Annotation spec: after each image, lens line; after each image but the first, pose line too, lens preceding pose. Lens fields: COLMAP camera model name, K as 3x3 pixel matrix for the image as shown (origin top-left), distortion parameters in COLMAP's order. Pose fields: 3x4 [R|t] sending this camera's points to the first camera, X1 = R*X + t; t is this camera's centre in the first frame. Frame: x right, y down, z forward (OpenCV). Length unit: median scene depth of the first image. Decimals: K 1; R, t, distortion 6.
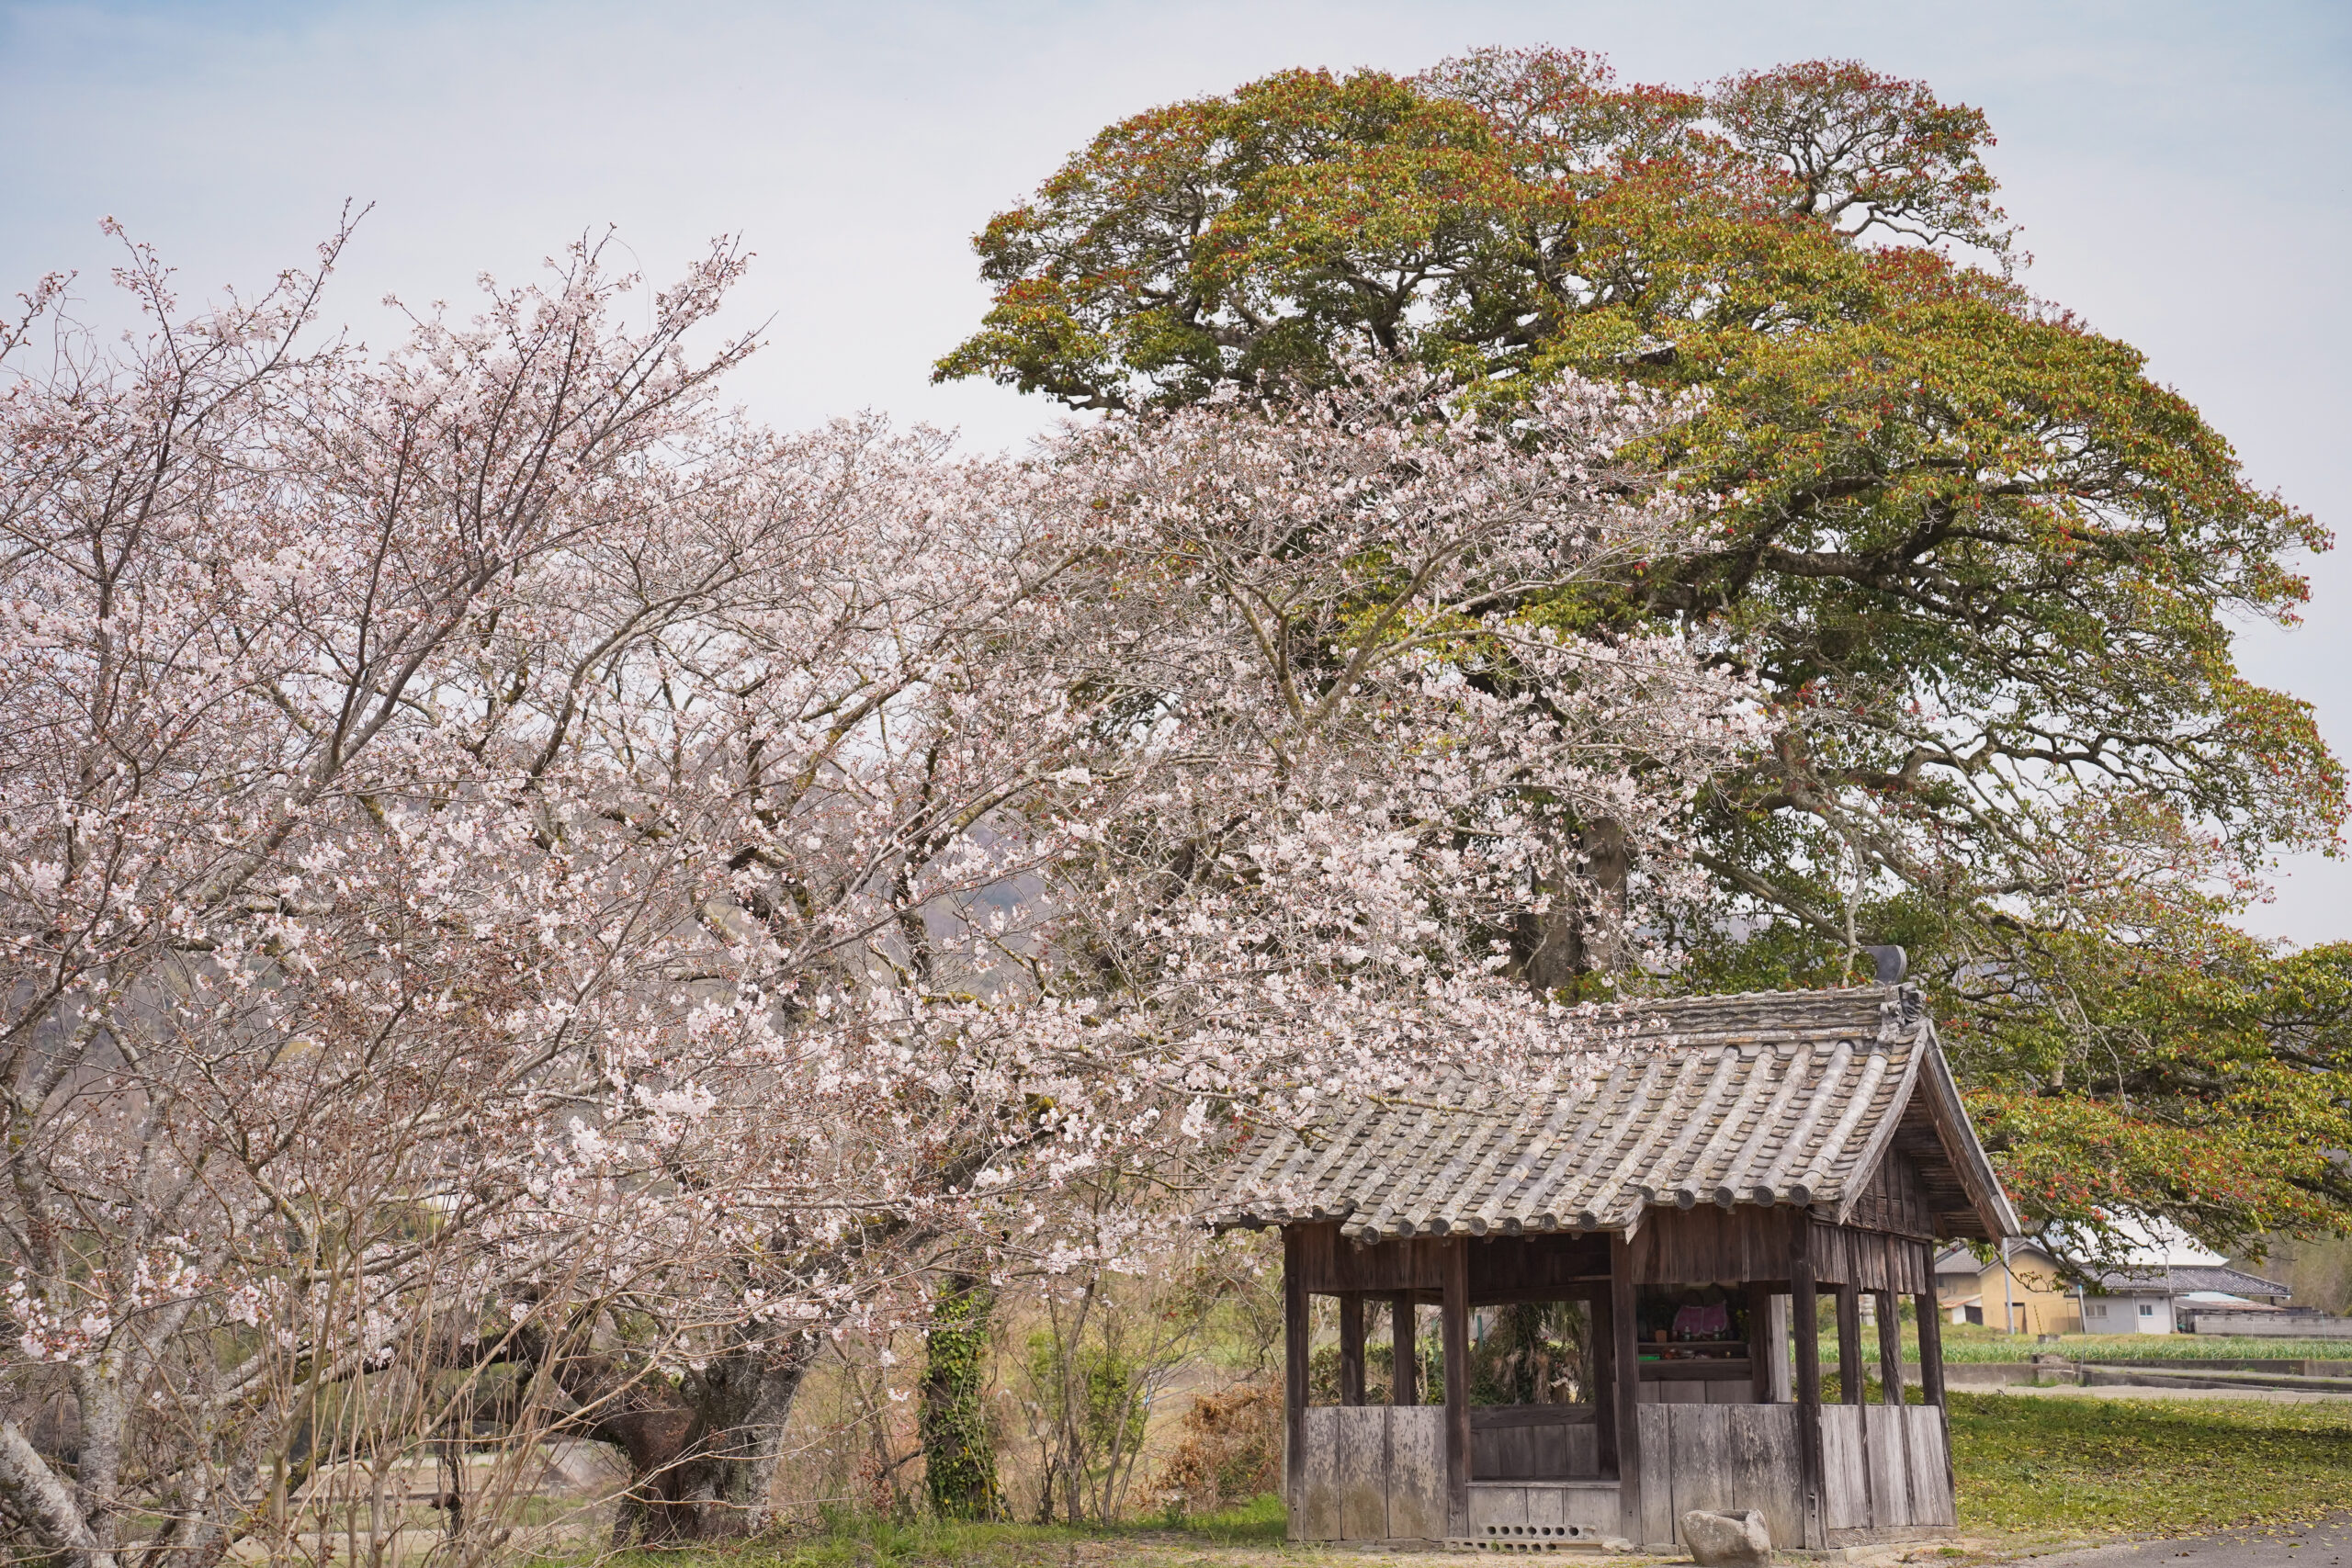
lens RADIAL K [[3057.6, 0, 1176.0], [0, 3057.6, 784.0], [0, 0, 1]] dist [0.129532, -0.005407]
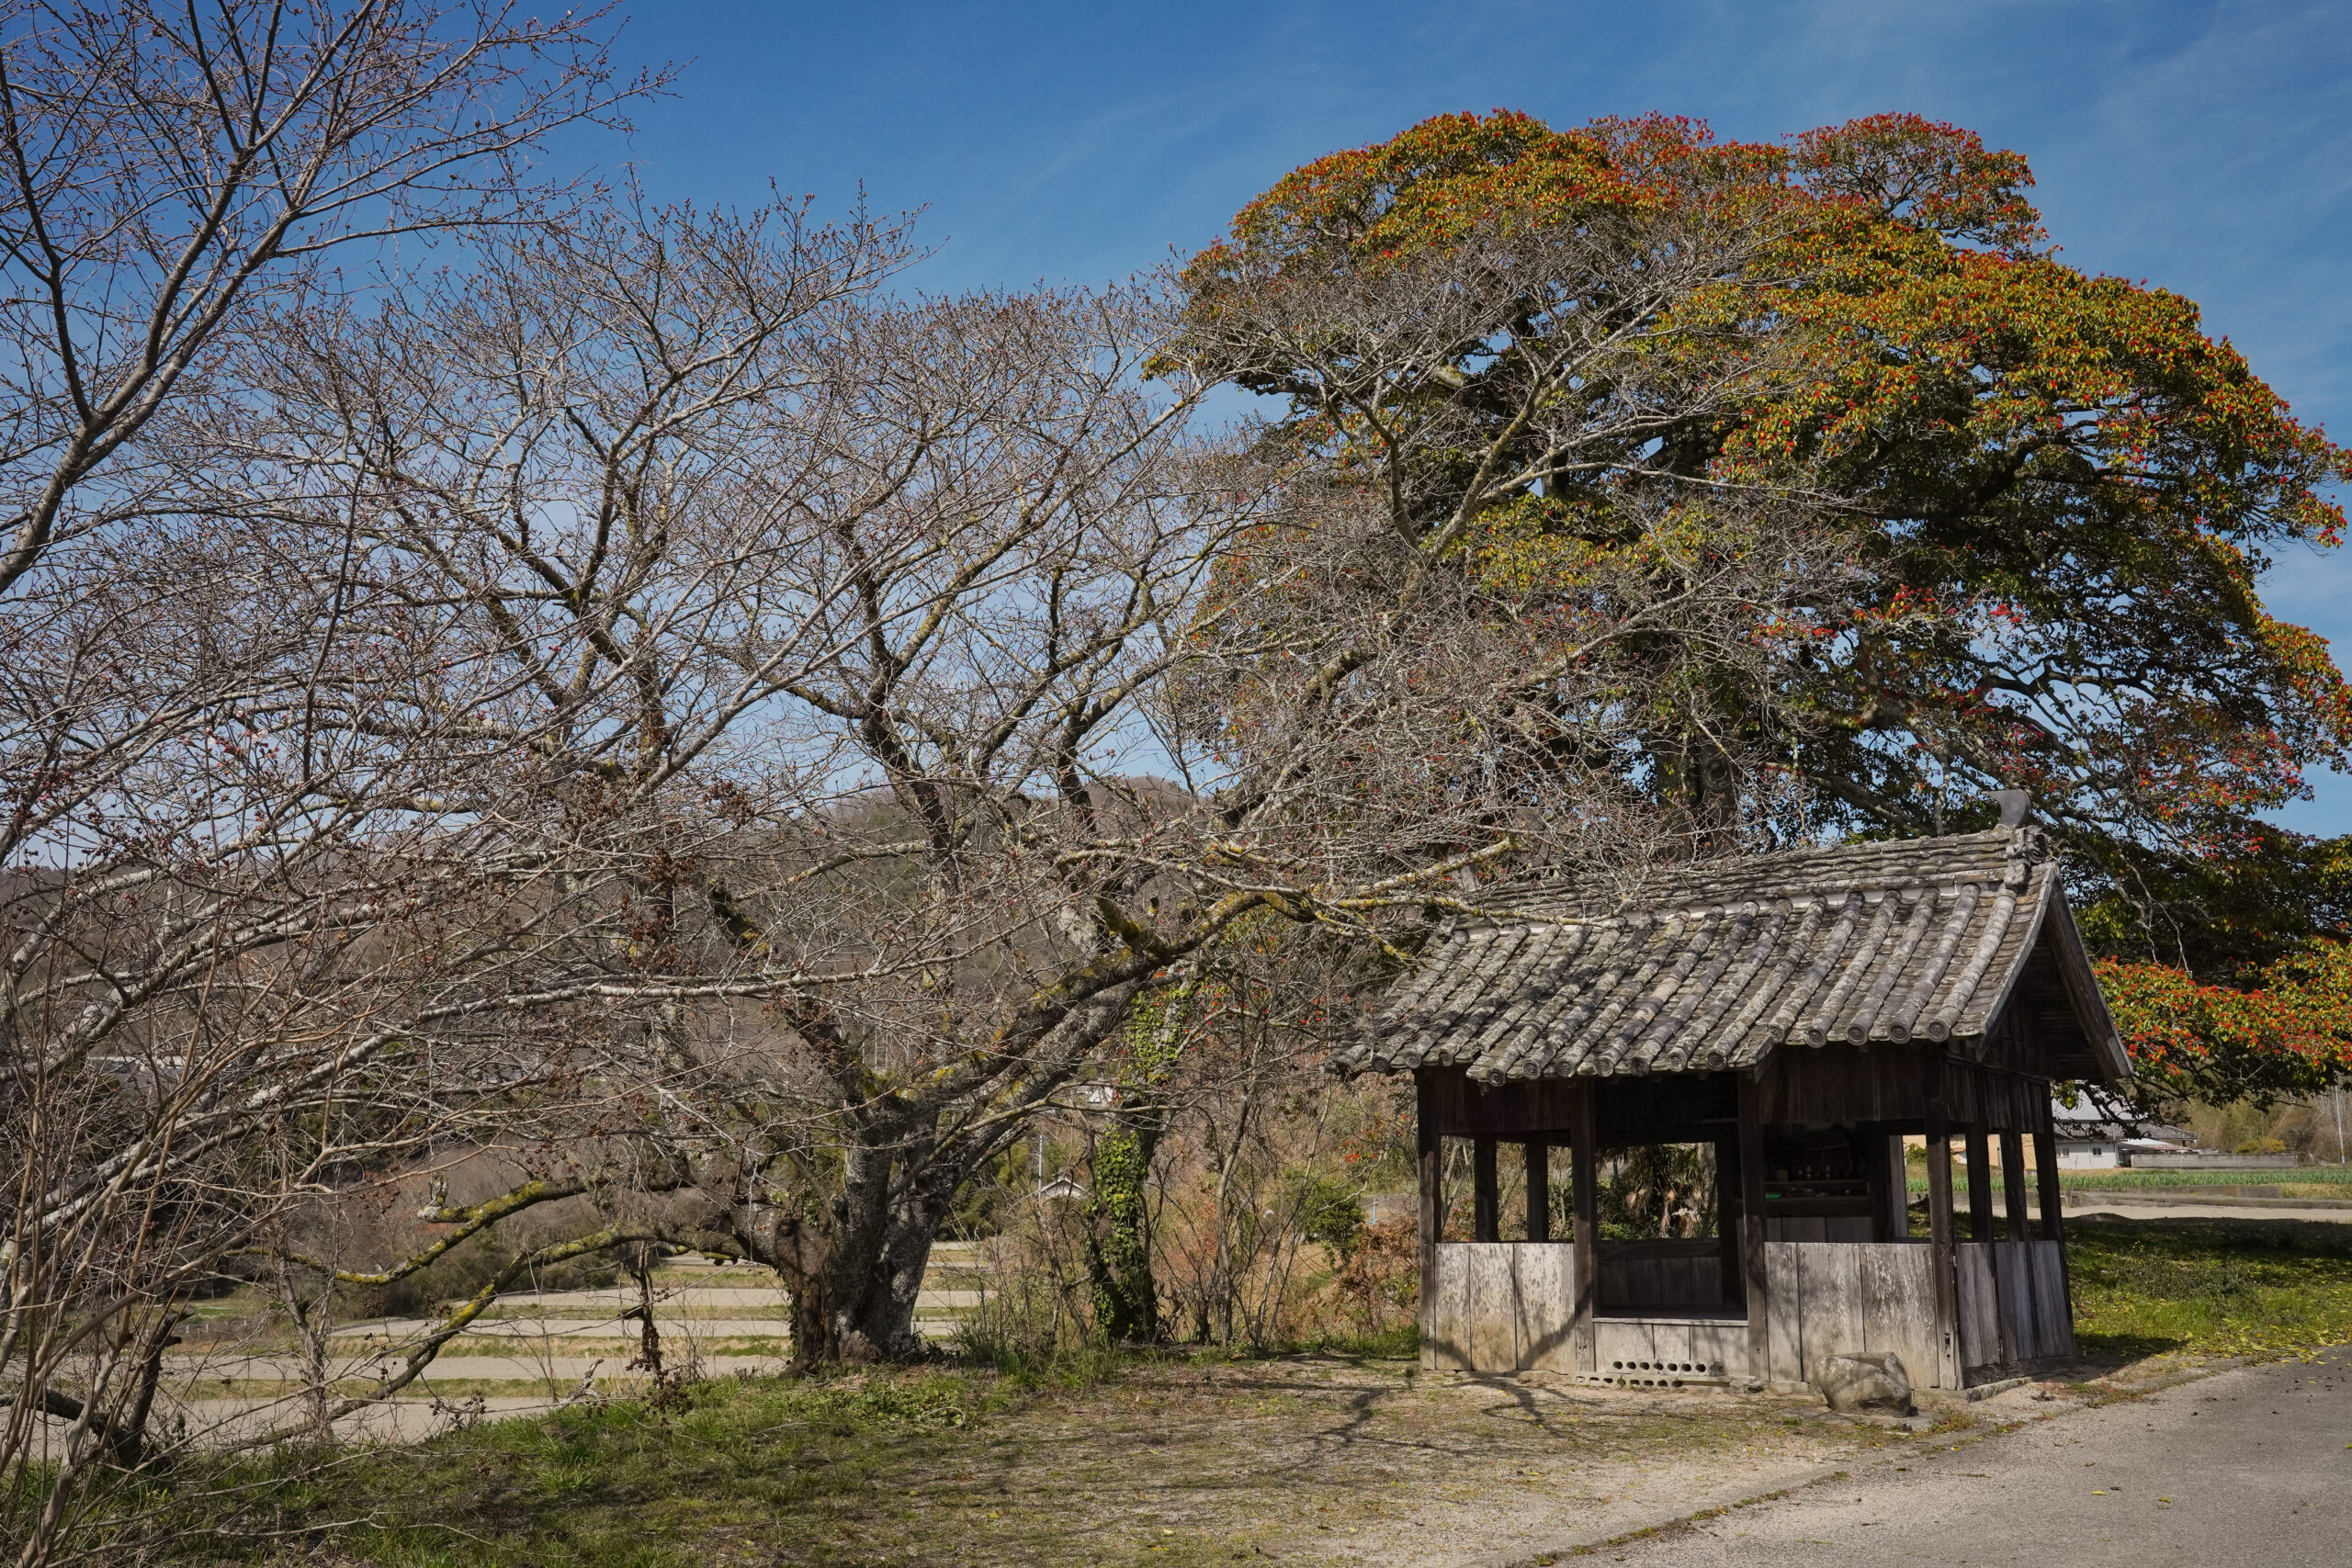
lens RADIAL K [[2255.5, 0, 1176.0], [0, 2255.5, 784.0], [0, 0, 1]] dist [-0.053842, 0.208367]
pose [[0.995370, -0.012416, -0.095316, 0.029267], [0.013067, 0.999895, 0.006212, 0.042637], [0.095229, -0.007429, 0.995428, 0.241980]]
